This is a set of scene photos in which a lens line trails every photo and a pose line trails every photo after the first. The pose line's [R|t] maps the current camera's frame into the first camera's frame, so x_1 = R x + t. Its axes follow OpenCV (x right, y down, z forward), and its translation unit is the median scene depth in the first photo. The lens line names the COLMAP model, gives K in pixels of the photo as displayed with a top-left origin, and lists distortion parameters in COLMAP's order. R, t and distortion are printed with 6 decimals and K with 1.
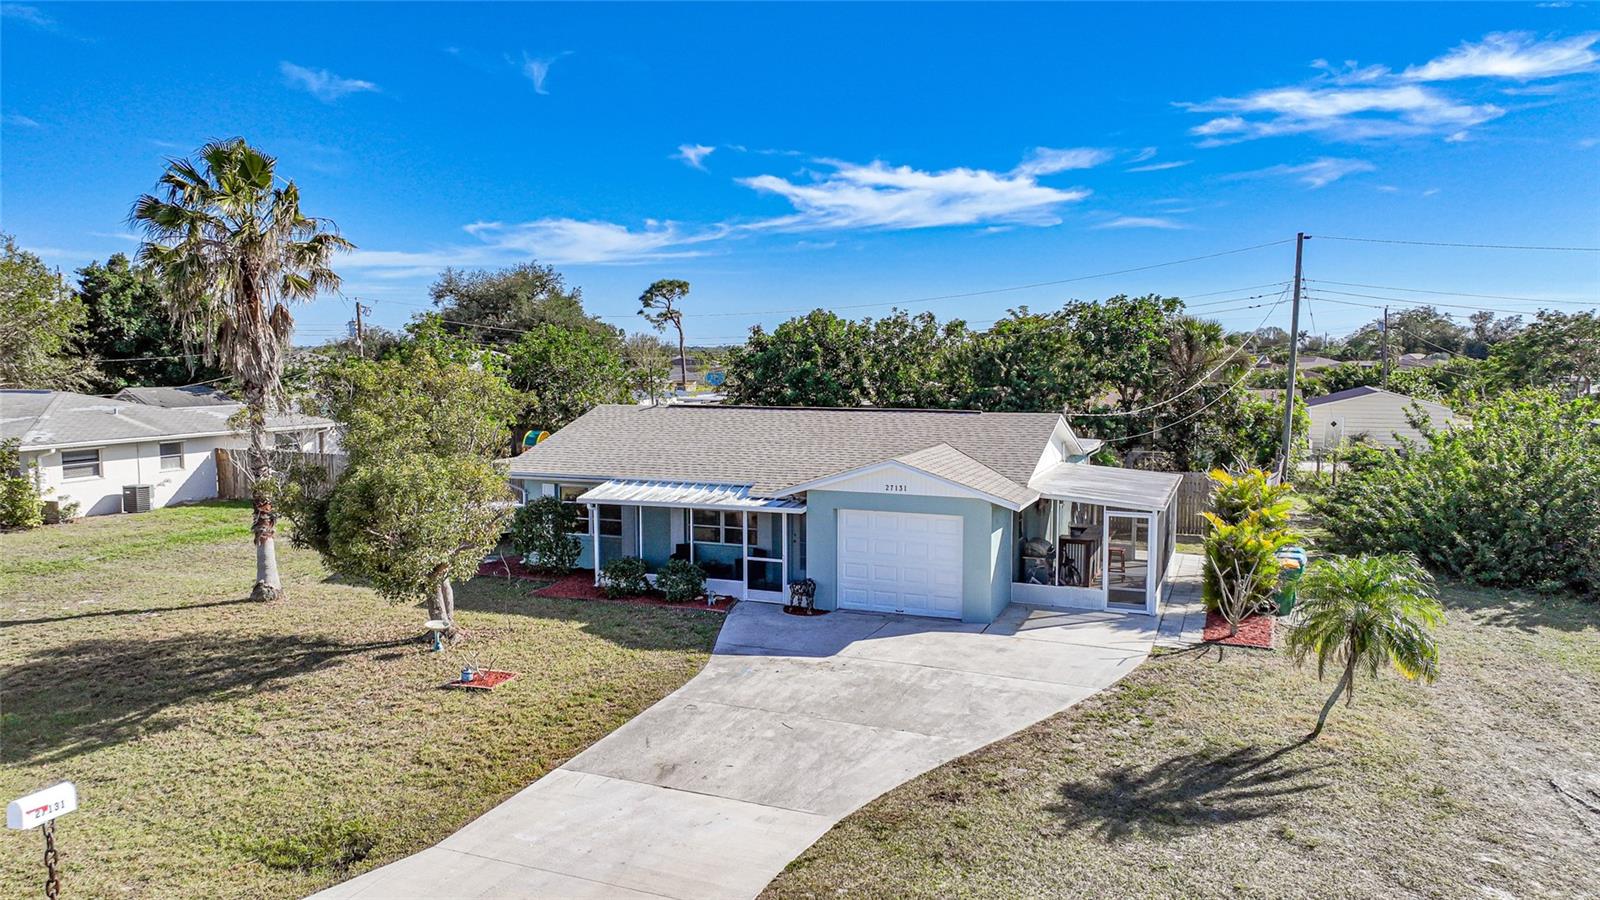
lens RADIAL K [[1122.5, 0, 800.0], [0, 1122.5, 450.0], [0, 0, 1]] dist [-0.003689, 0.020630]
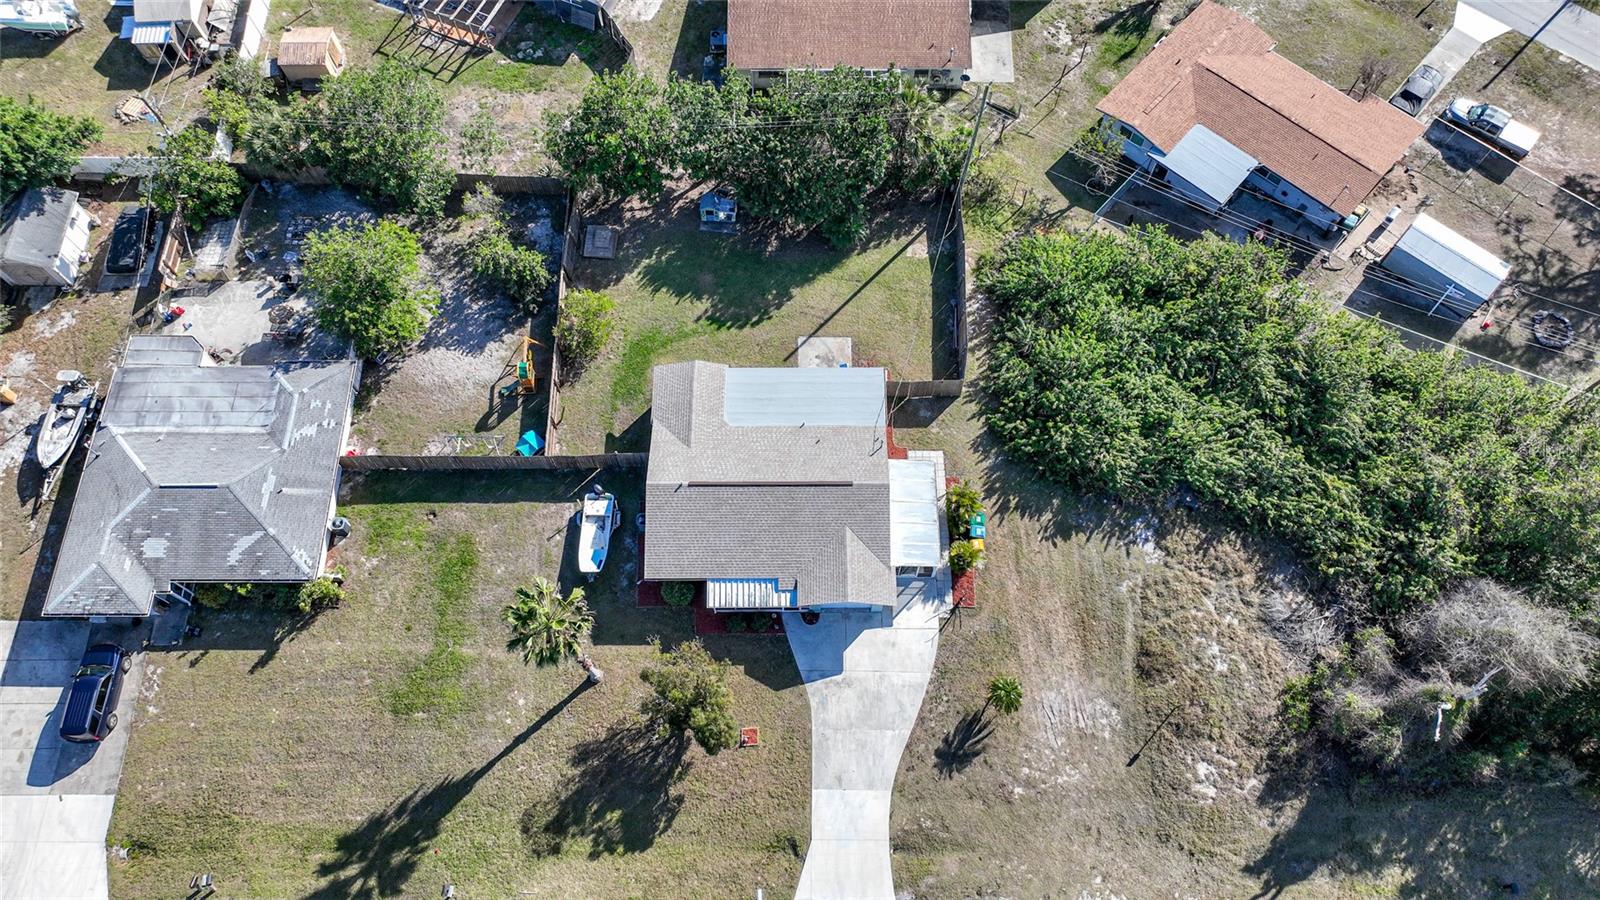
lens RADIAL K [[1122.5, 0, 800.0], [0, 1122.5, 450.0], [0, 0, 1]] dist [-0.003689, 0.020630]
pose [[0.925539, -0.352491, 0.138300, -0.260649], [0.047121, 0.469624, 0.881608, -2.520320], [-0.375708, -0.809446, 0.451265, 0.157646]]
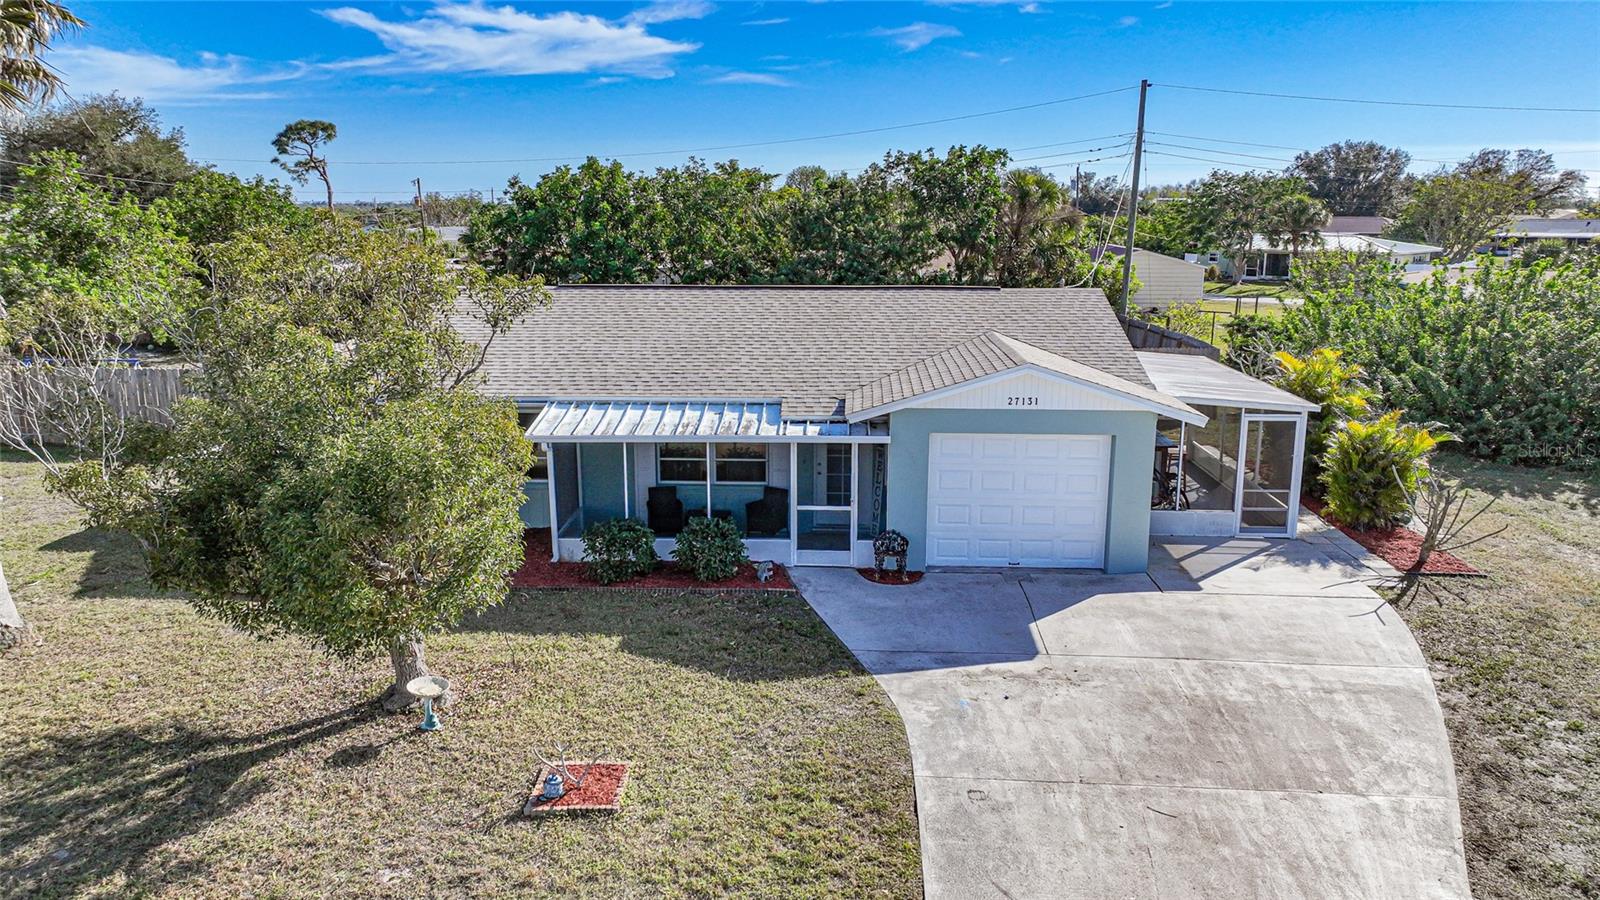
lens RADIAL K [[1122.5, 0, 800.0], [0, 1122.5, 450.0], [0, 0, 1]] dist [-0.003689, 0.020630]
pose [[0.943811, -0.069118, 0.323176, -0.301215], [0.028556, 0.991284, 0.128610, -0.034088], [-0.329249, -0.112155, 0.937559, 0.376728]]
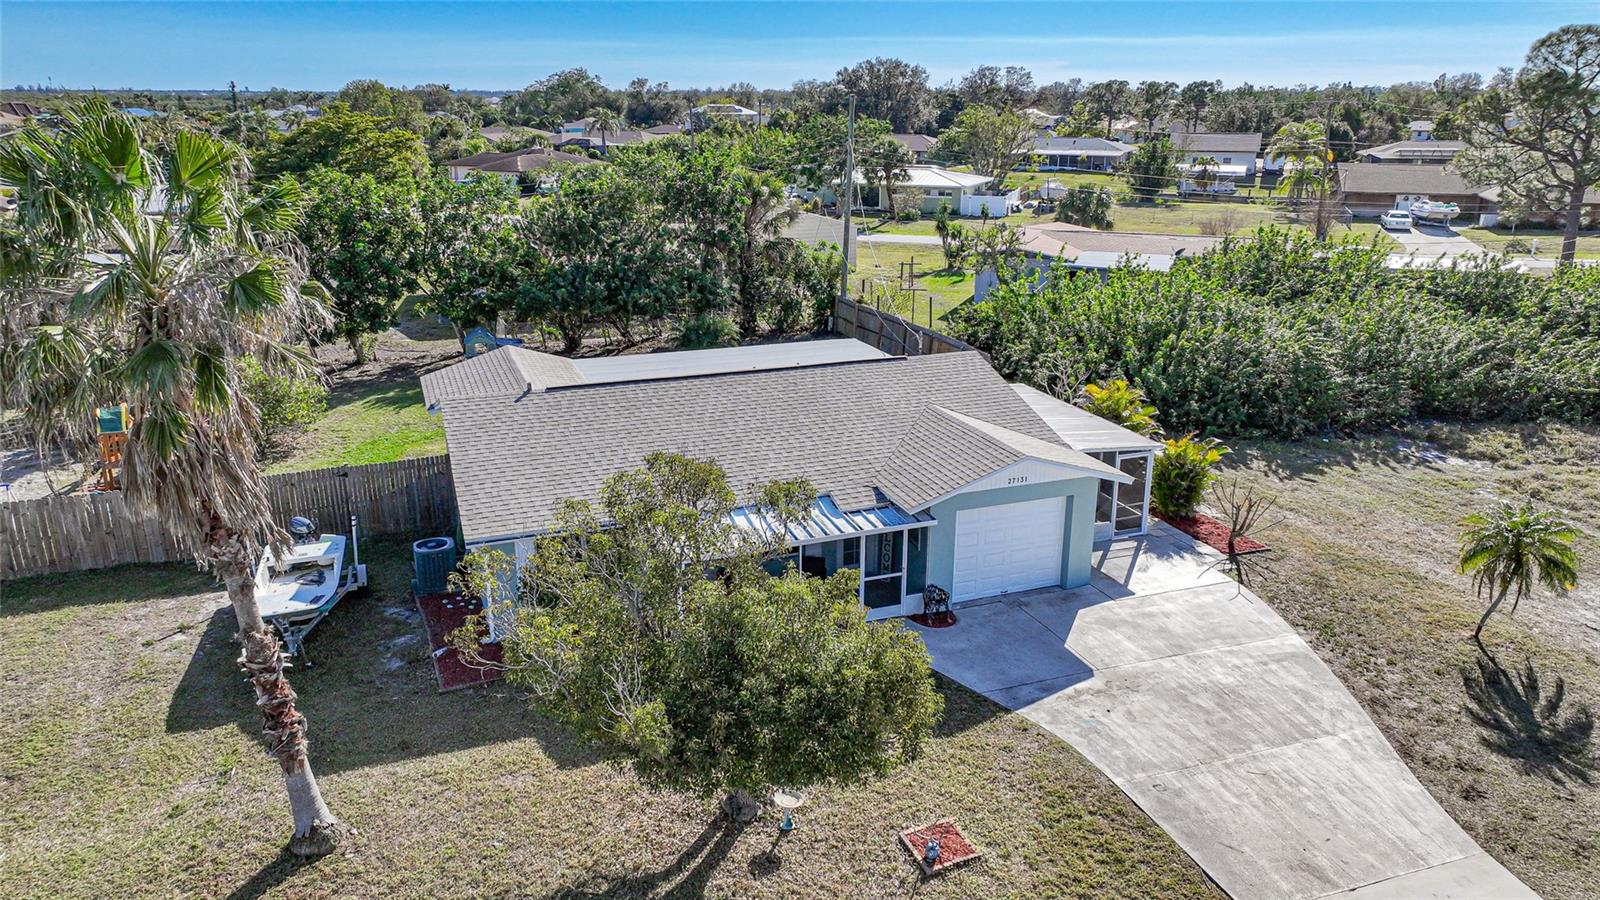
lens RADIAL K [[1122.5, 0, 800.0], [0, 1122.5, 450.0], [0, 0, 1]] dist [-0.003689, 0.020630]
pose [[0.733735, -0.205685, 0.647554, -0.730312], [0.059546, 0.968876, 0.240277, -0.254947], [-0.676821, -0.137741, 0.723146, 0.428966]]
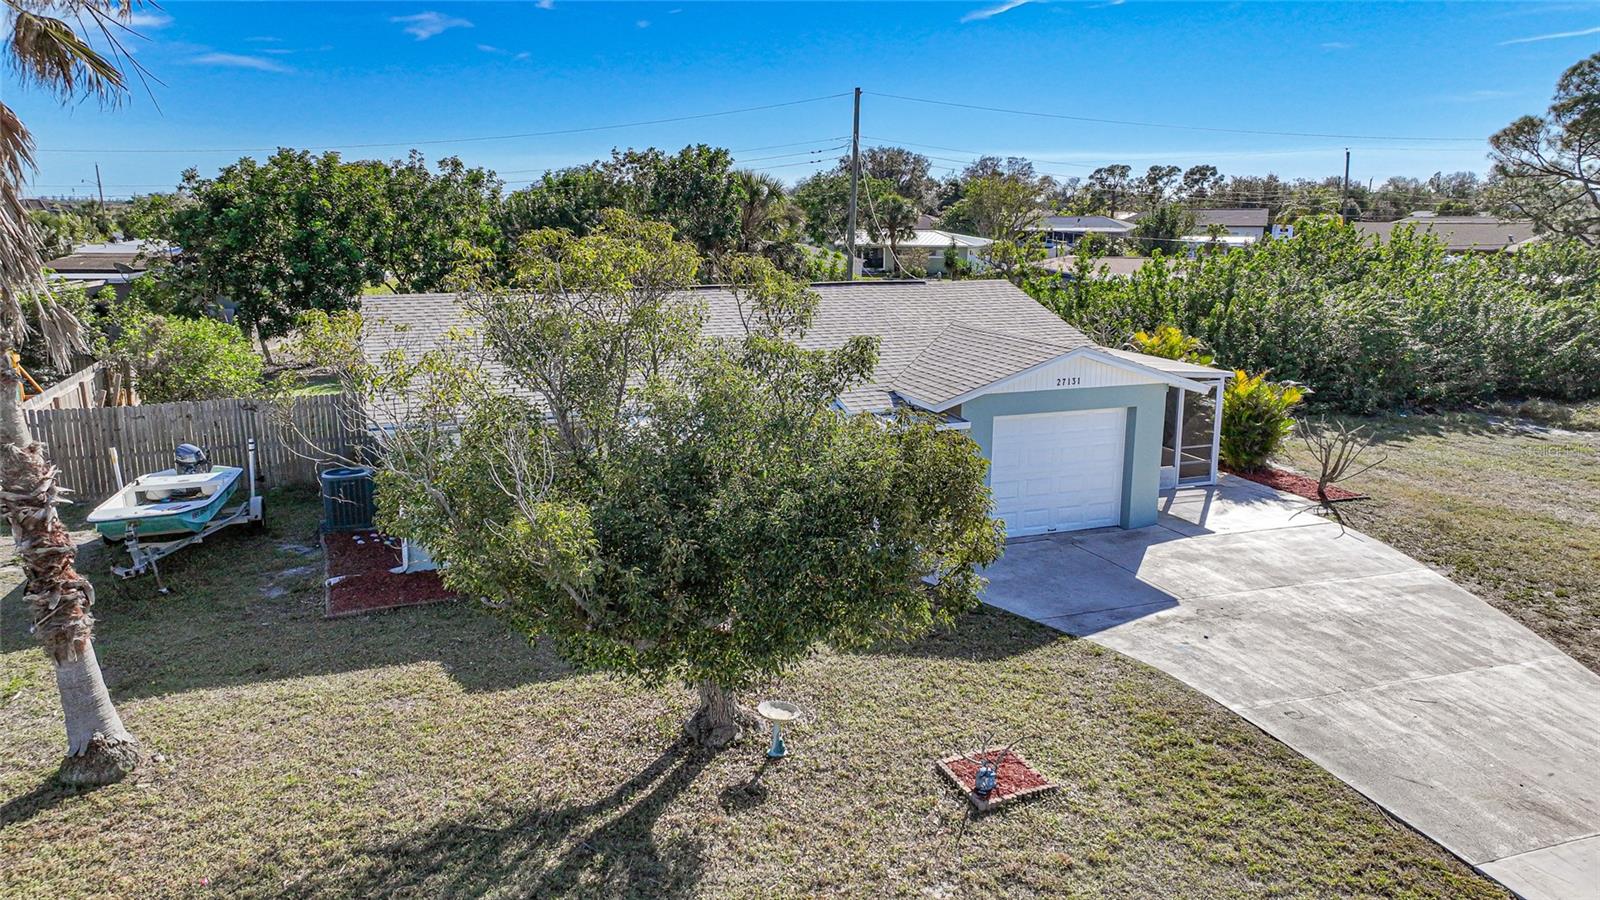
lens RADIAL K [[1122.5, 0, 800.0], [0, 1122.5, 450.0], [0, 0, 1]] dist [-0.003689, 0.020630]
pose [[0.735676, -0.142899, 0.662088, -0.624075], [0.058448, 0.987239, 0.148133, -0.050612], [-0.674807, -0.070281, 0.734640, 0.556928]]
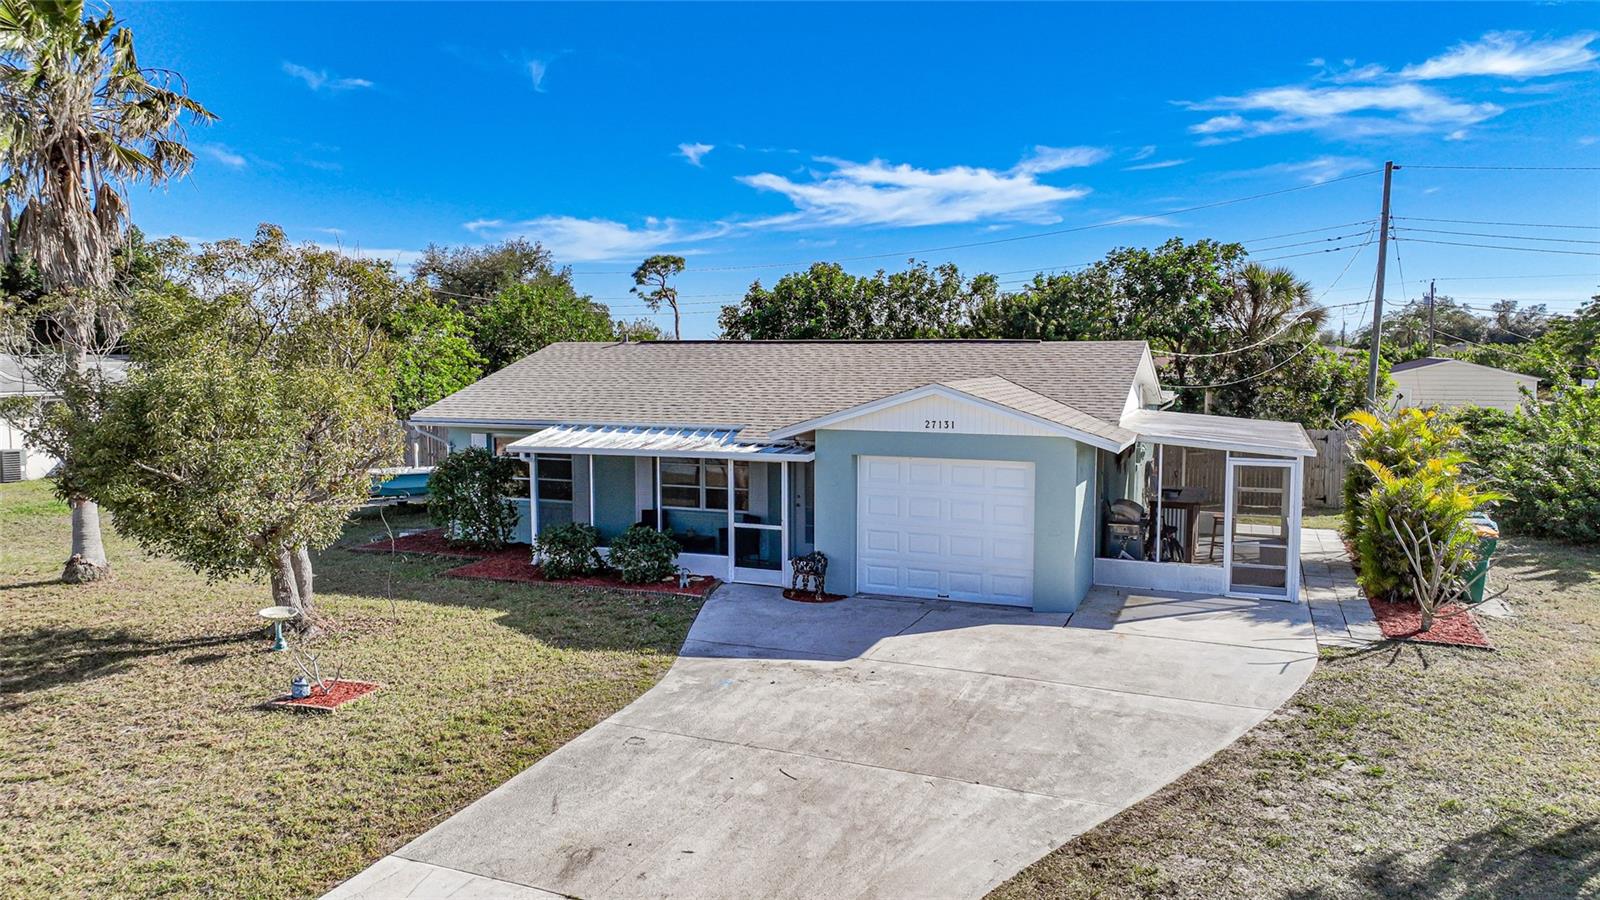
lens RADIAL K [[1118.7, 0, 800.0], [0, 1118.7, 450.0], [0, 0, 1]] dist [0.001265, 0.005285]
pose [[0.999999, 0.001203, 0.000207, -0.003935], [-0.001203, 0.999999, 0.000859, 0.051775], [-0.000206, -0.000859, 1.000000, 0.295904]]
